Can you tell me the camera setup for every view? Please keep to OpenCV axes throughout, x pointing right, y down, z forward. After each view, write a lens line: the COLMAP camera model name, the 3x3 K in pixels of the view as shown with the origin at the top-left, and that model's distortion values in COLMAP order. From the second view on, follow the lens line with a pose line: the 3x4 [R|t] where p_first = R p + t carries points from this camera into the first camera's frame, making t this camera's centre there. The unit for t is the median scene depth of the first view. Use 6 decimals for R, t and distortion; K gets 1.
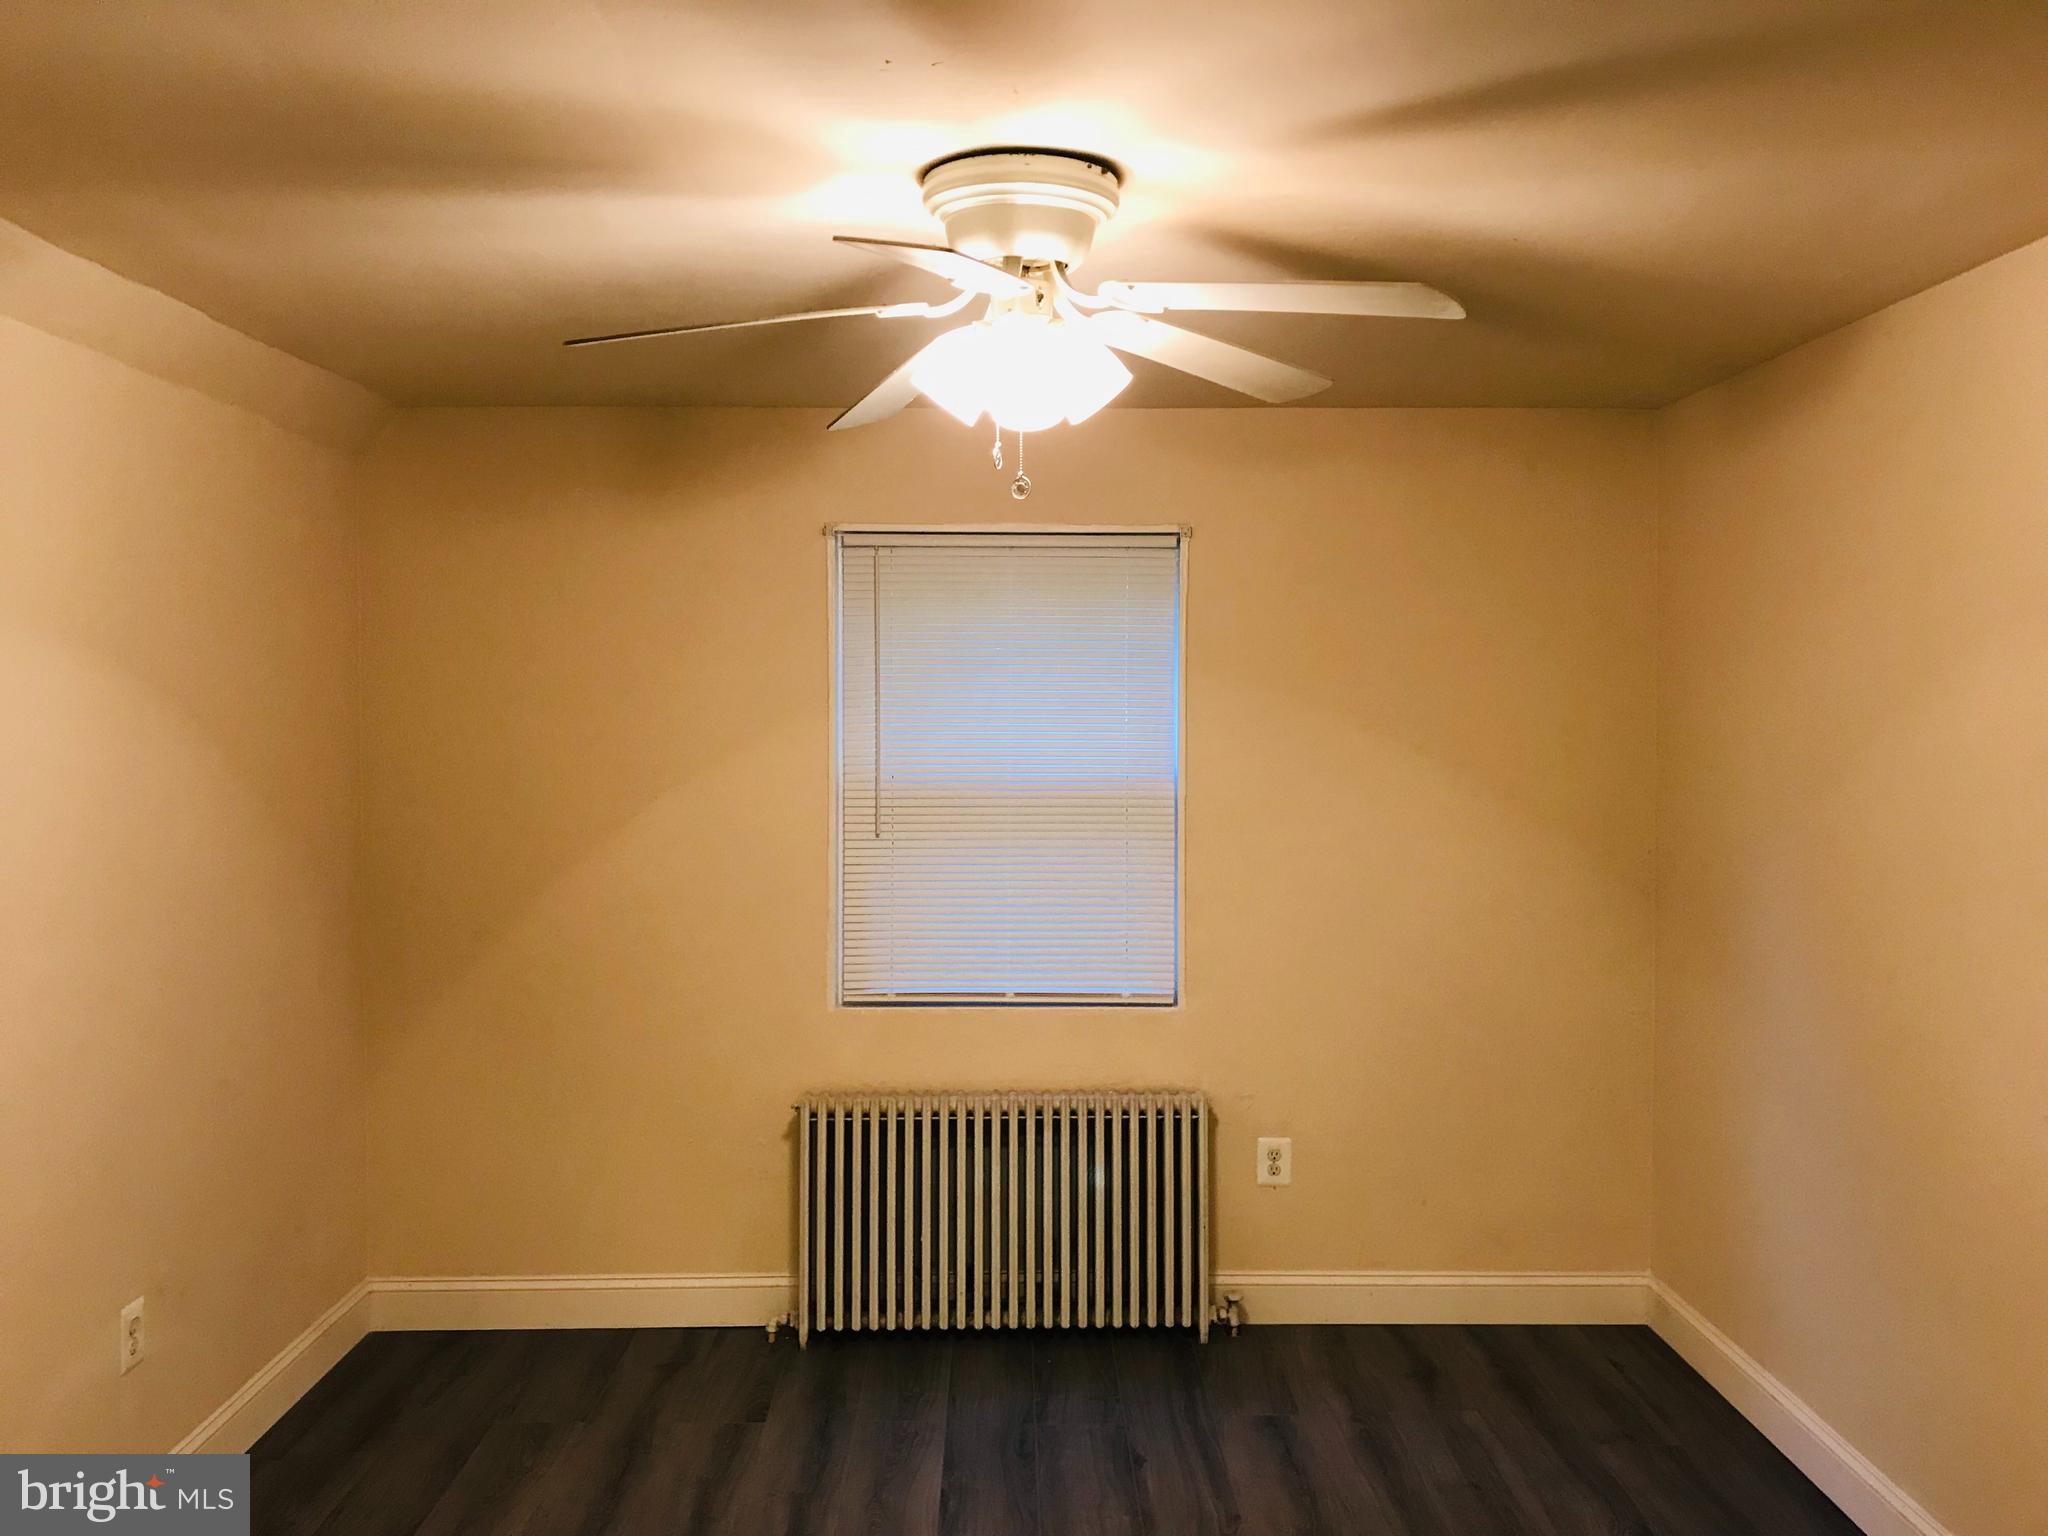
lens RADIAL K [[1668.8, 0, 1045.6], [0, 1668.8, 730.0], [0, 0, 1]] dist [0.109254, -0.259292]
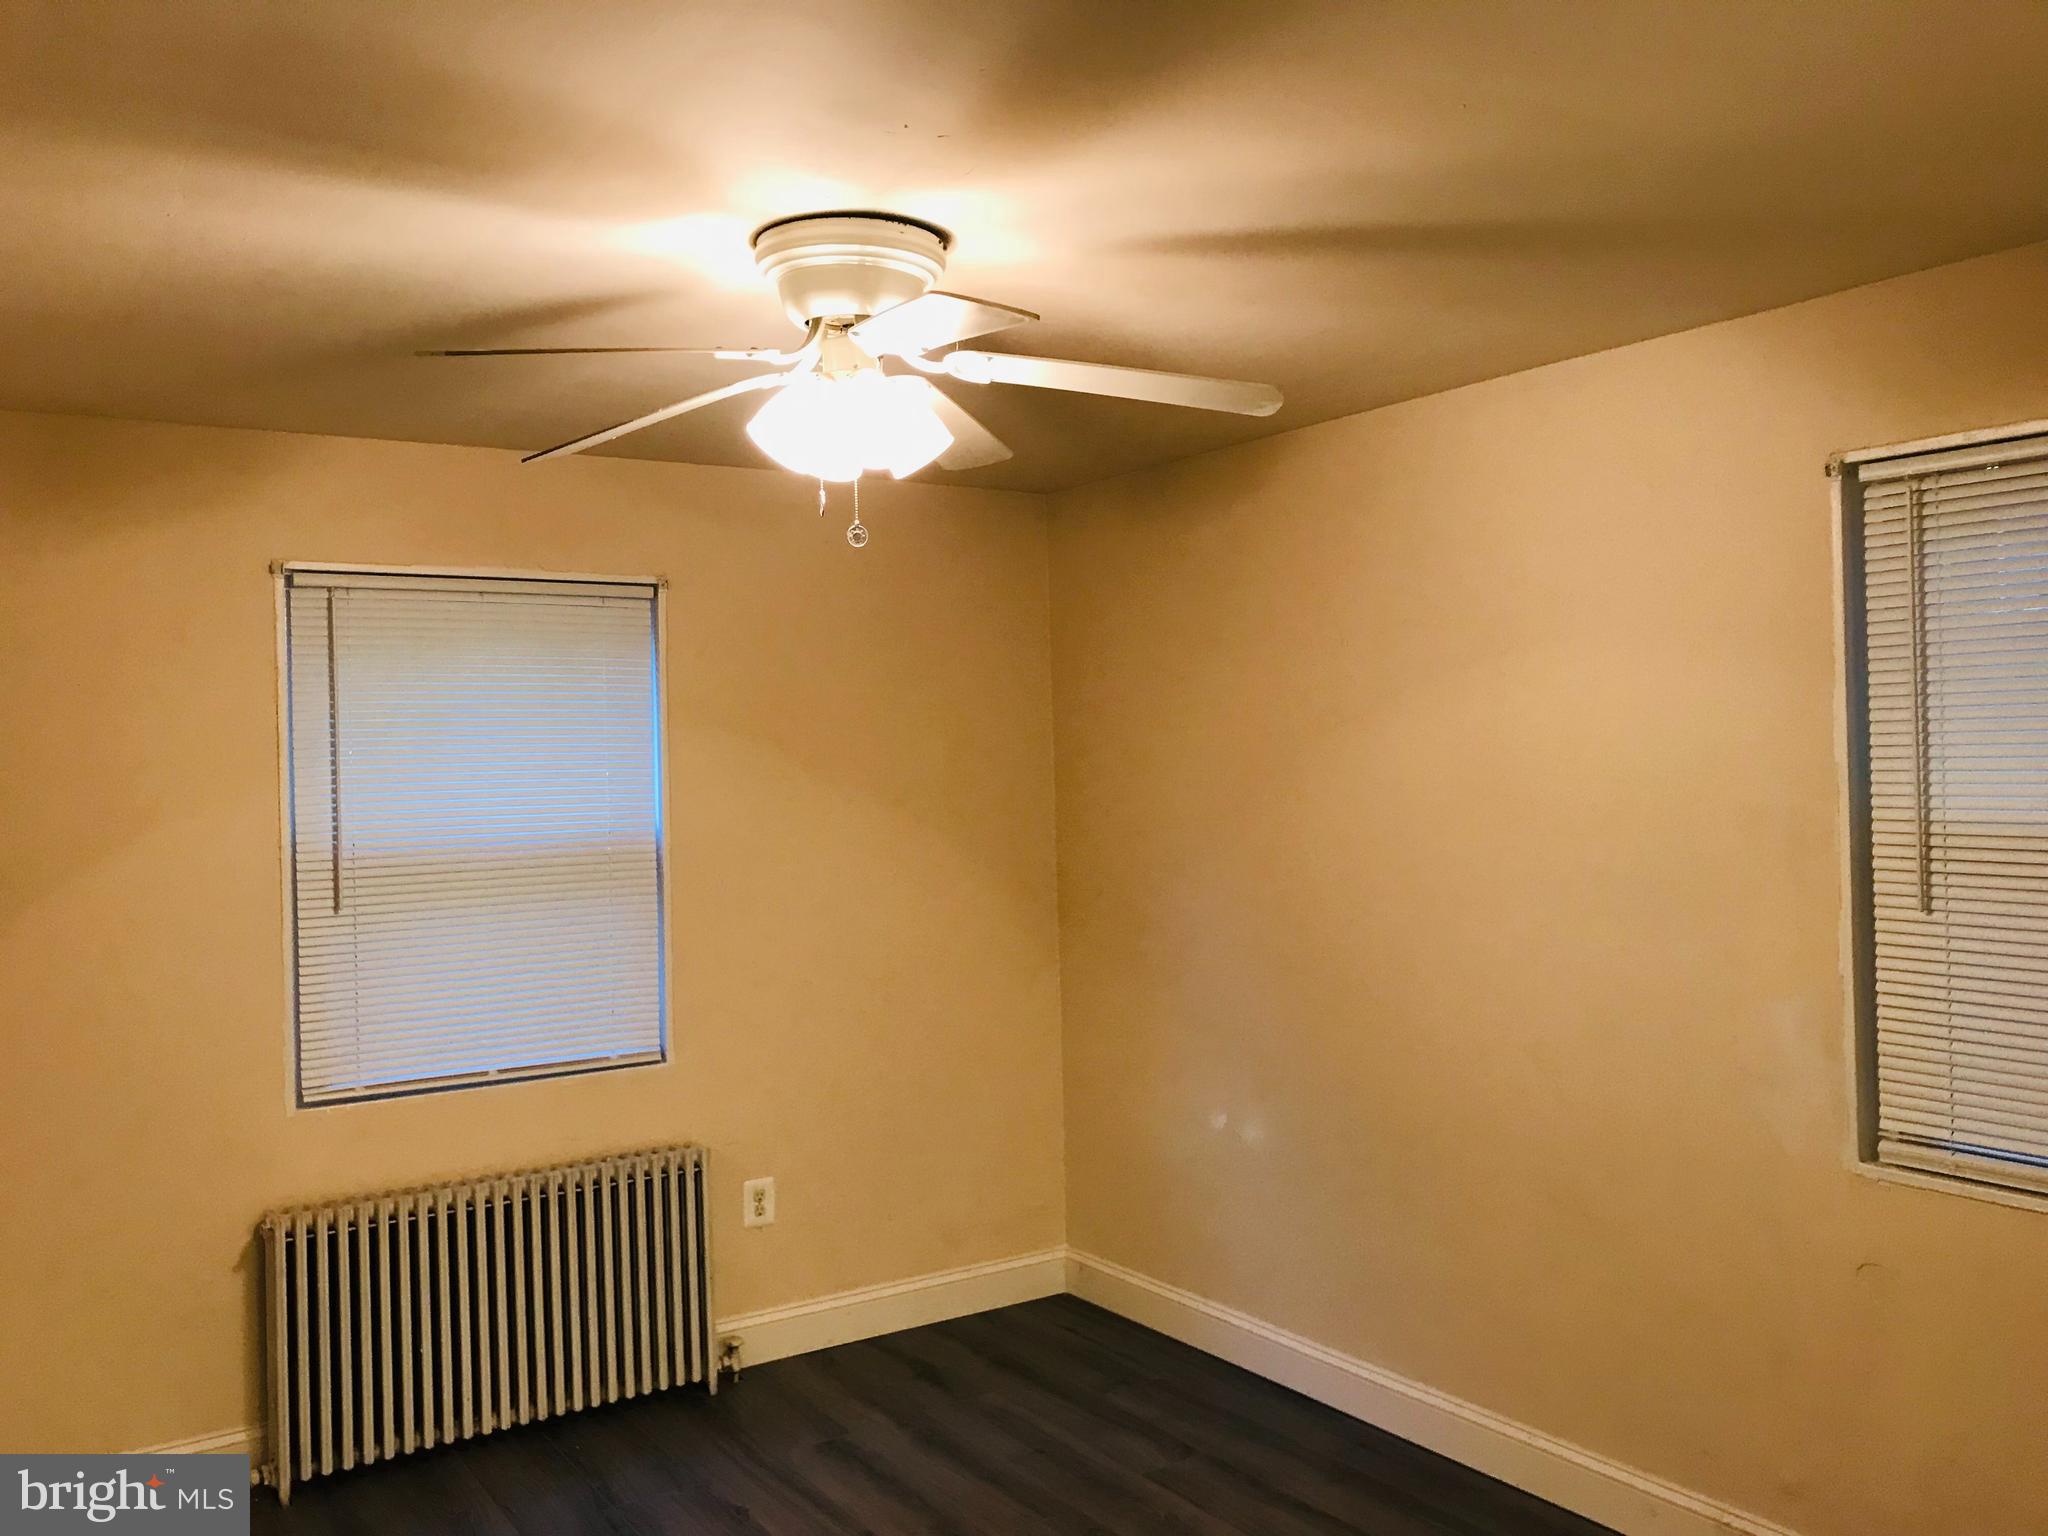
lens RADIAL K [[1680.1, 0, 1020.7], [0, 1680.1, 740.3], [0, 0, 1]] dist [0.026407, -0.011204]
pose [[0.843507, -0.017510, 0.536833, -0.279570], [0.034278, 0.999186, -0.021269, 0.003731], [-0.536023, 0.036342, 0.843421, 0.044153]]
